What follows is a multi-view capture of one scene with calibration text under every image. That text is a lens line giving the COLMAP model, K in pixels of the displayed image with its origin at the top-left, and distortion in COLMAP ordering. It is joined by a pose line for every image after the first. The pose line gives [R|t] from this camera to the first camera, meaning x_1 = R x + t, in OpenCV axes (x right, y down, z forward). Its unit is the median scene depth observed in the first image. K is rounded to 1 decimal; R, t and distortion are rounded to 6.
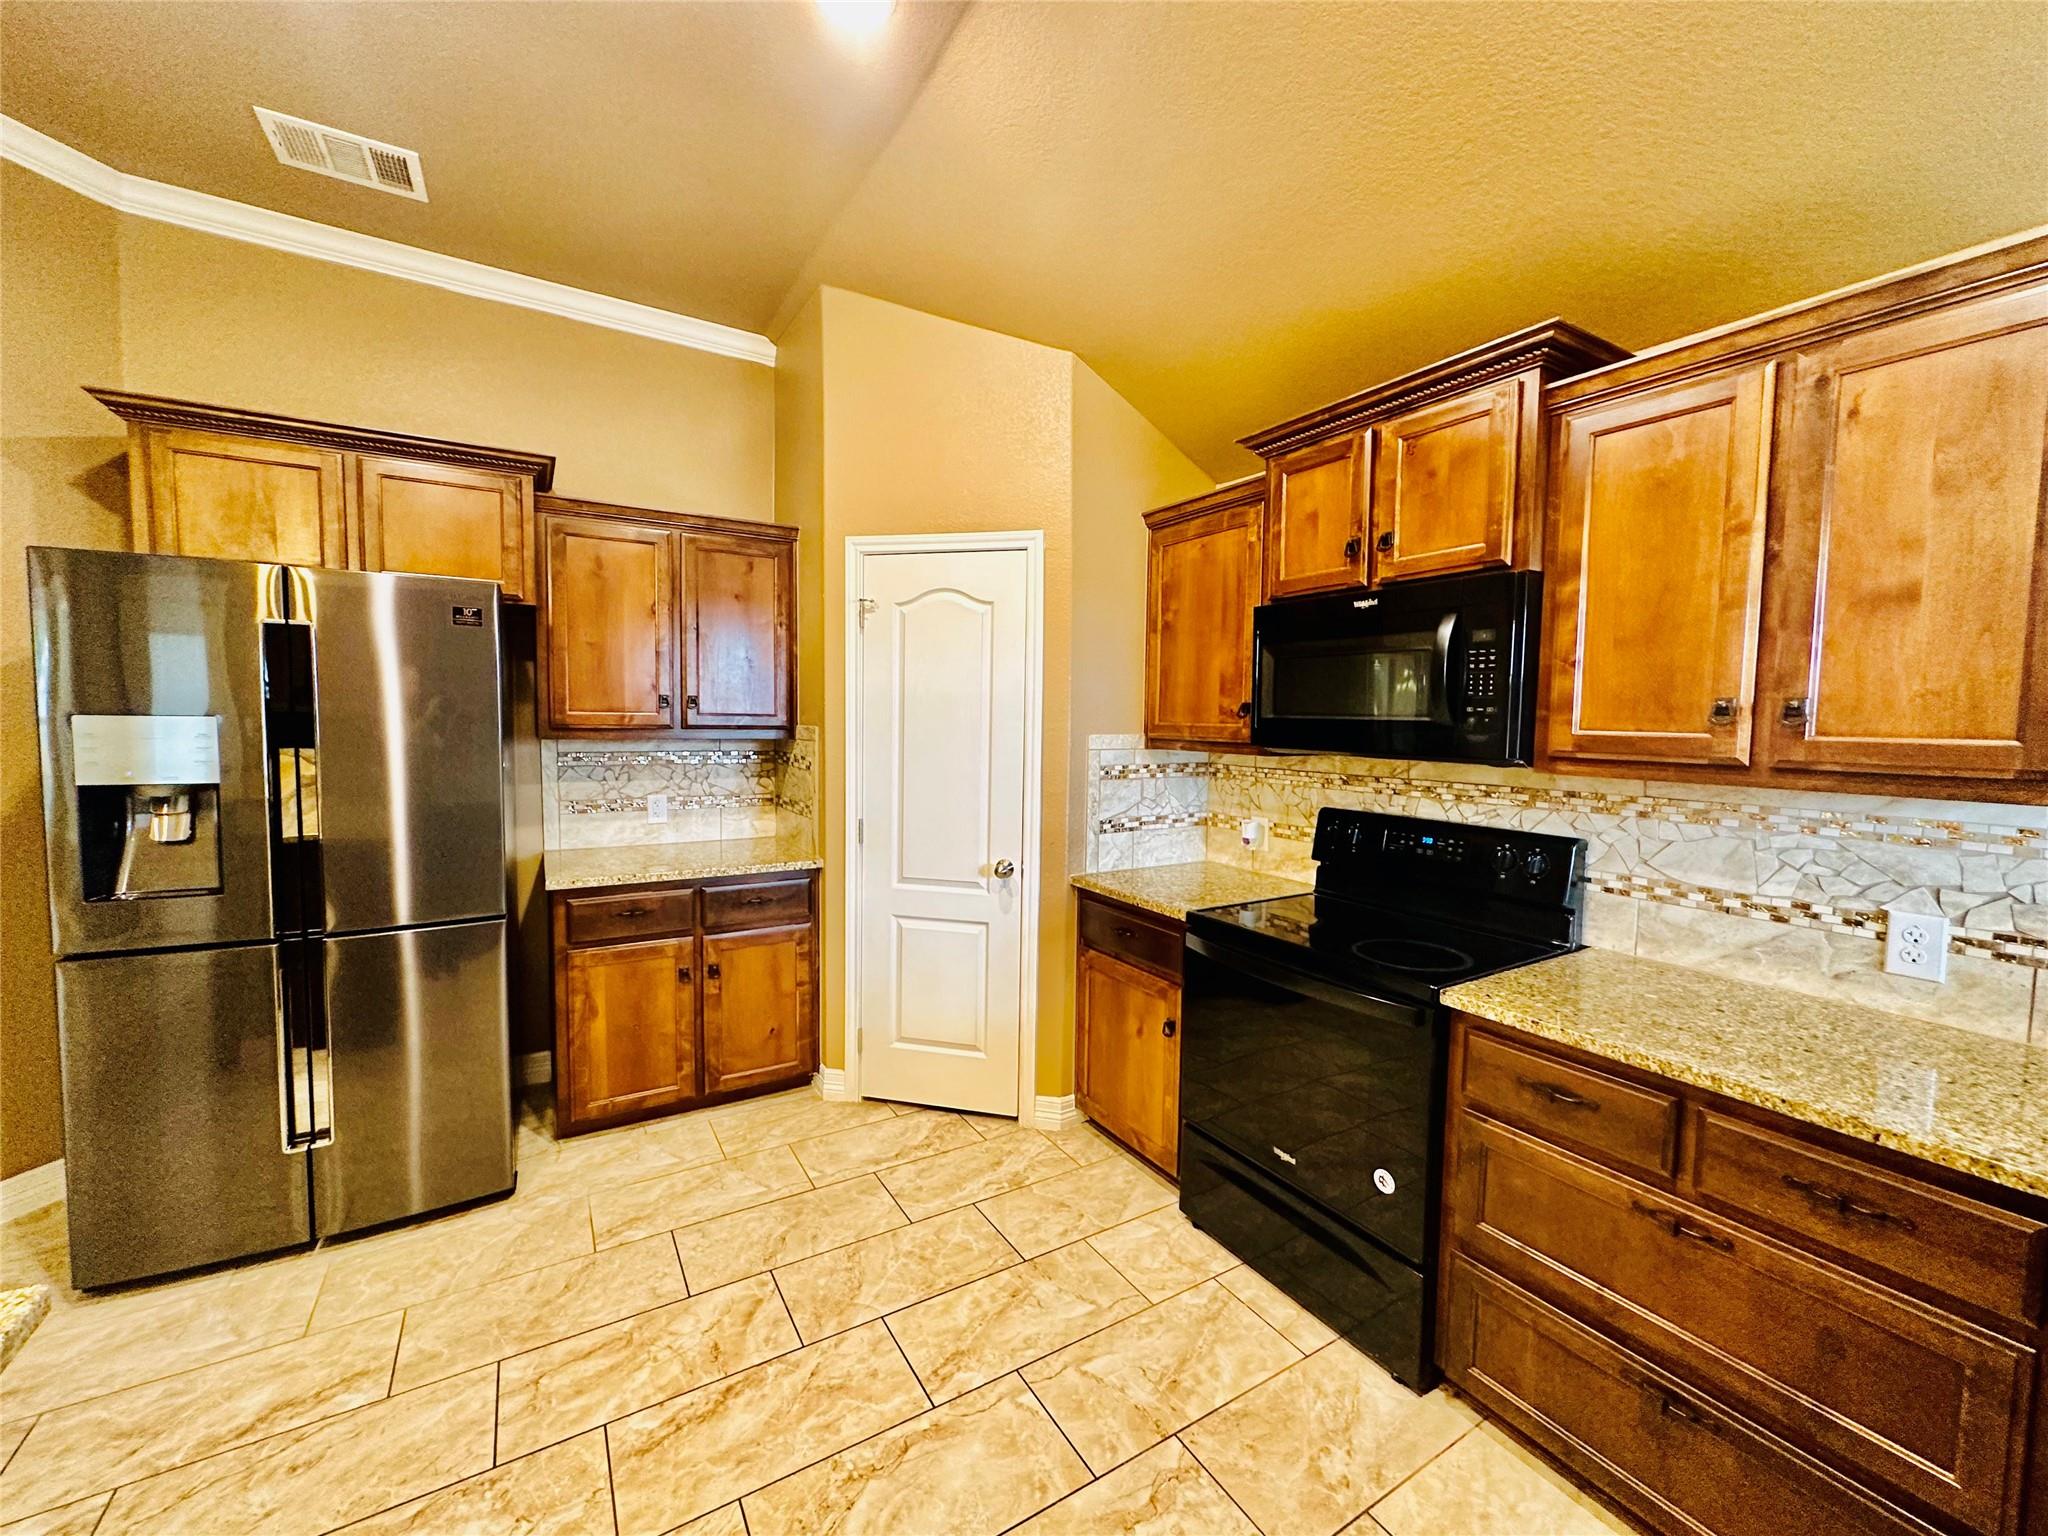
lens RADIAL K [[817.6, 0, 1022.6], [0, 817.6, 768.7], [0, 0, 1]] dist [-0.003150, 0.000863]
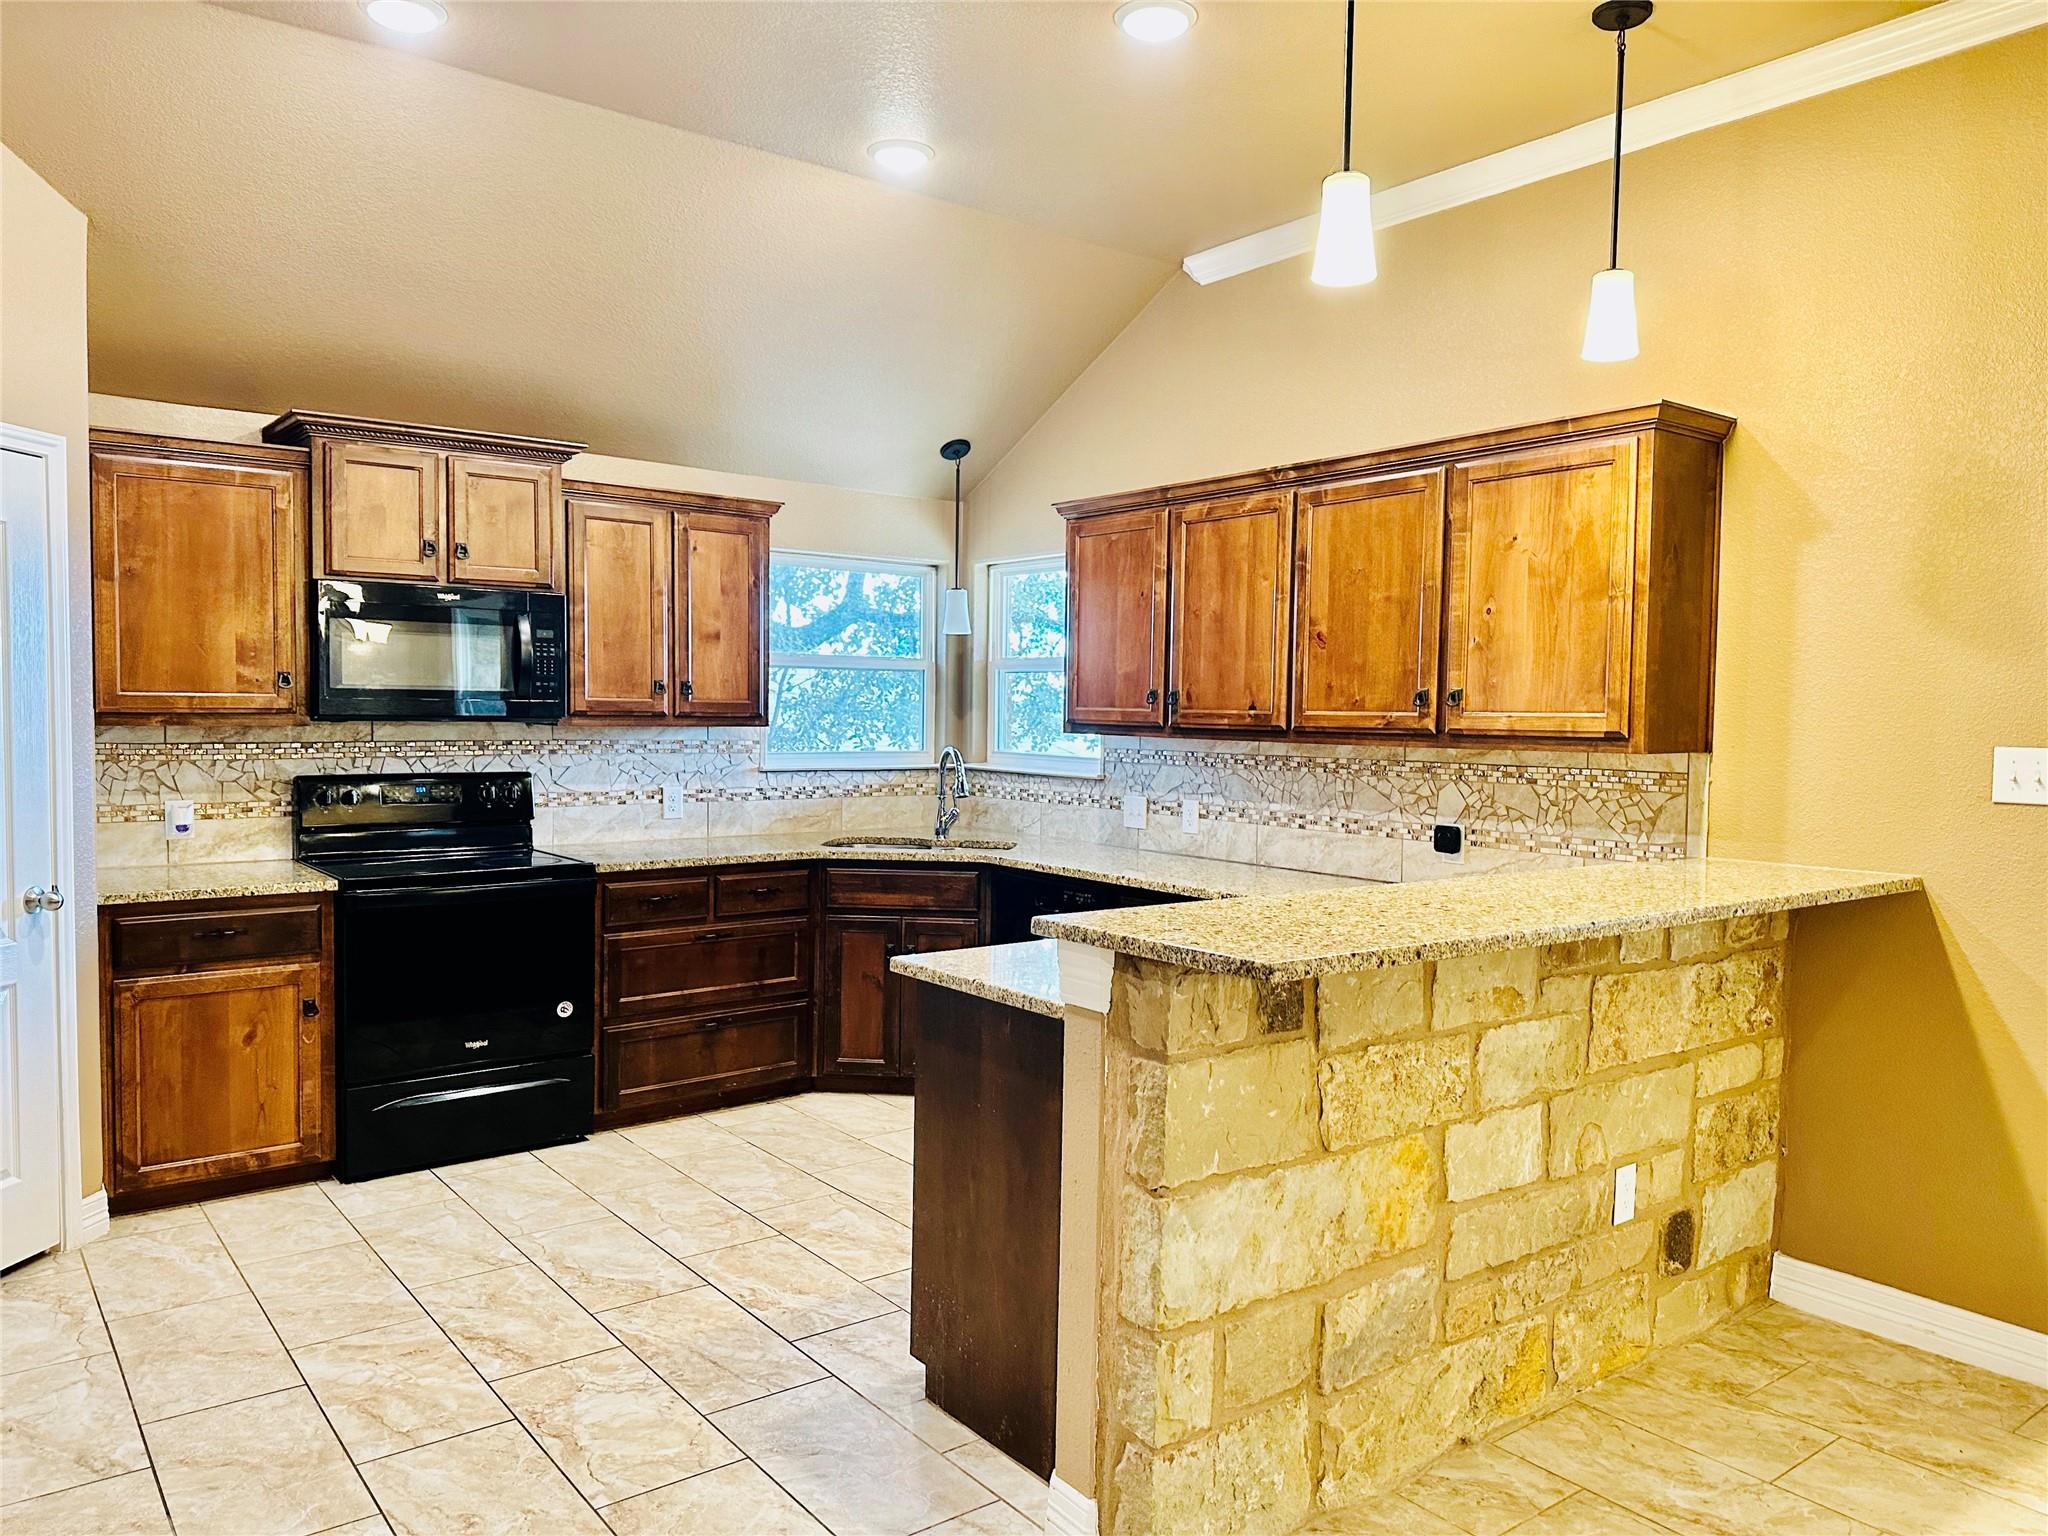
lens RADIAL K [[1443.1, 0, 1024.0], [0, 1443.1, 768.0], [0, 0, 1]] dist [0.107149, -0.129526]
pose [[-0.112688, -0.058220, 0.991923, -2.239110], [0.051856, 0.996577, 0.064384, -0.048069], [-0.992276, 0.058693, -0.109283, 0.456846]]
